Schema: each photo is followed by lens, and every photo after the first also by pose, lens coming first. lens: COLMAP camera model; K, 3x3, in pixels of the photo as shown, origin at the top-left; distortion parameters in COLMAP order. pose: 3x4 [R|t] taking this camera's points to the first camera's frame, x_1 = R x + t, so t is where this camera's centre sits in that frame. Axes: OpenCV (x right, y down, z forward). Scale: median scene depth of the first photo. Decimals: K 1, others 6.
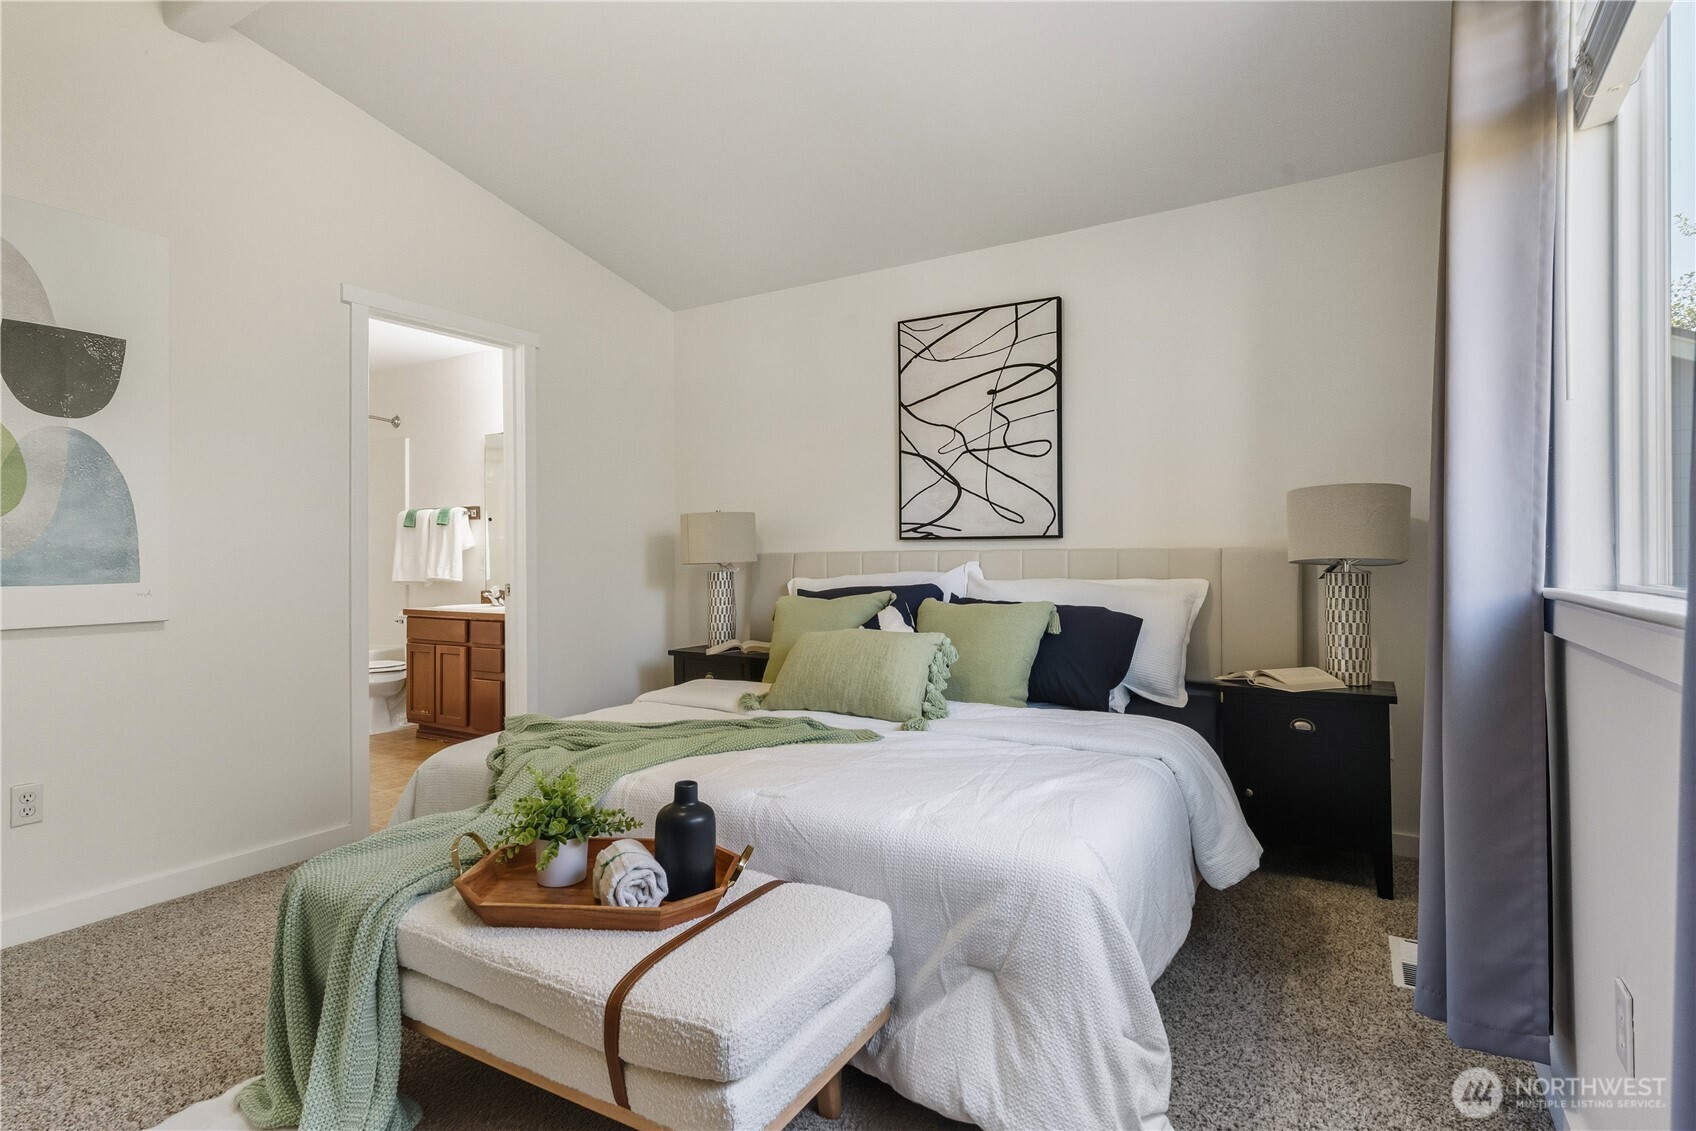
lens RADIAL K [[831.0, 0, 843.7], [0, 831.0, 567.4], [0, 0, 1]] dist [-0.002287, 0.000623]
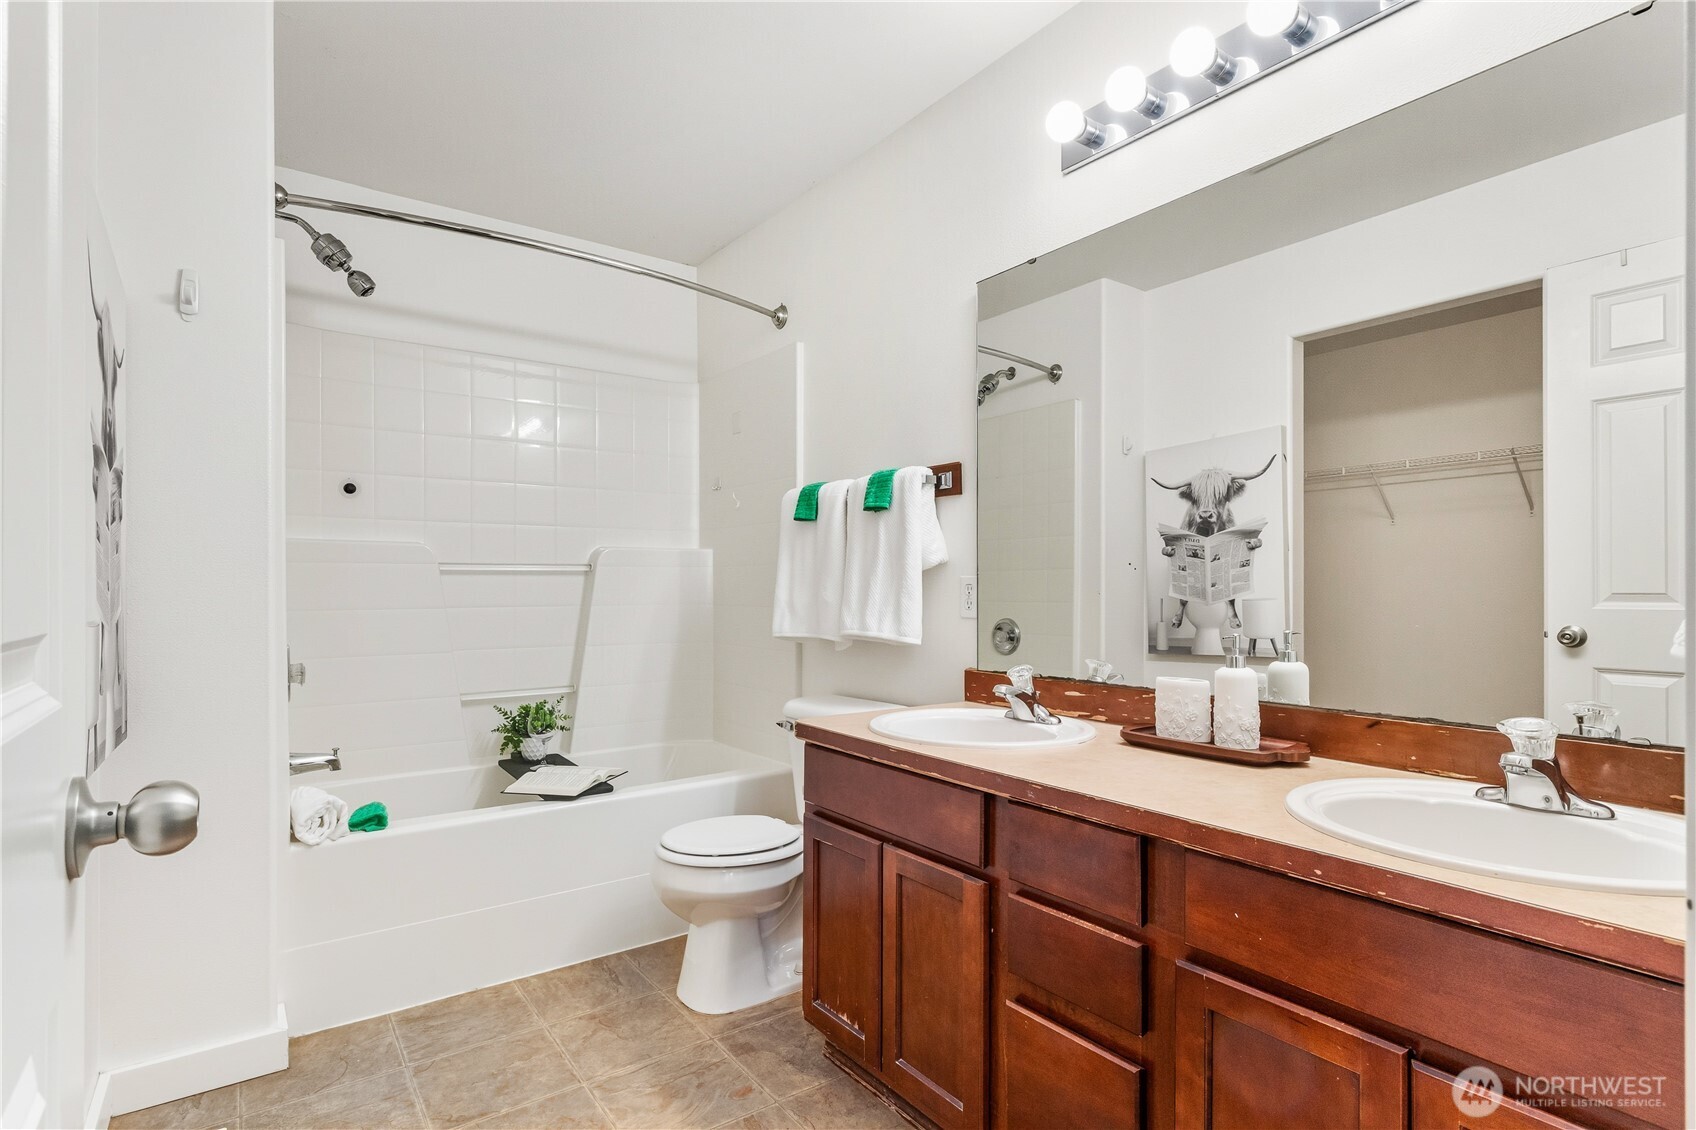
lens RADIAL K [[831.0, 0, 843.7], [0, 831.0, 566.9], [0, 0, 1]] dist [-0.002287, 0.000623]
pose [[0.918589, -0.004208, -0.395191, -0.330306], [-0.005998, 0.999680, -0.024587, -0.011652], [0.395168, 0.024956, 0.918270, 0.601768]]
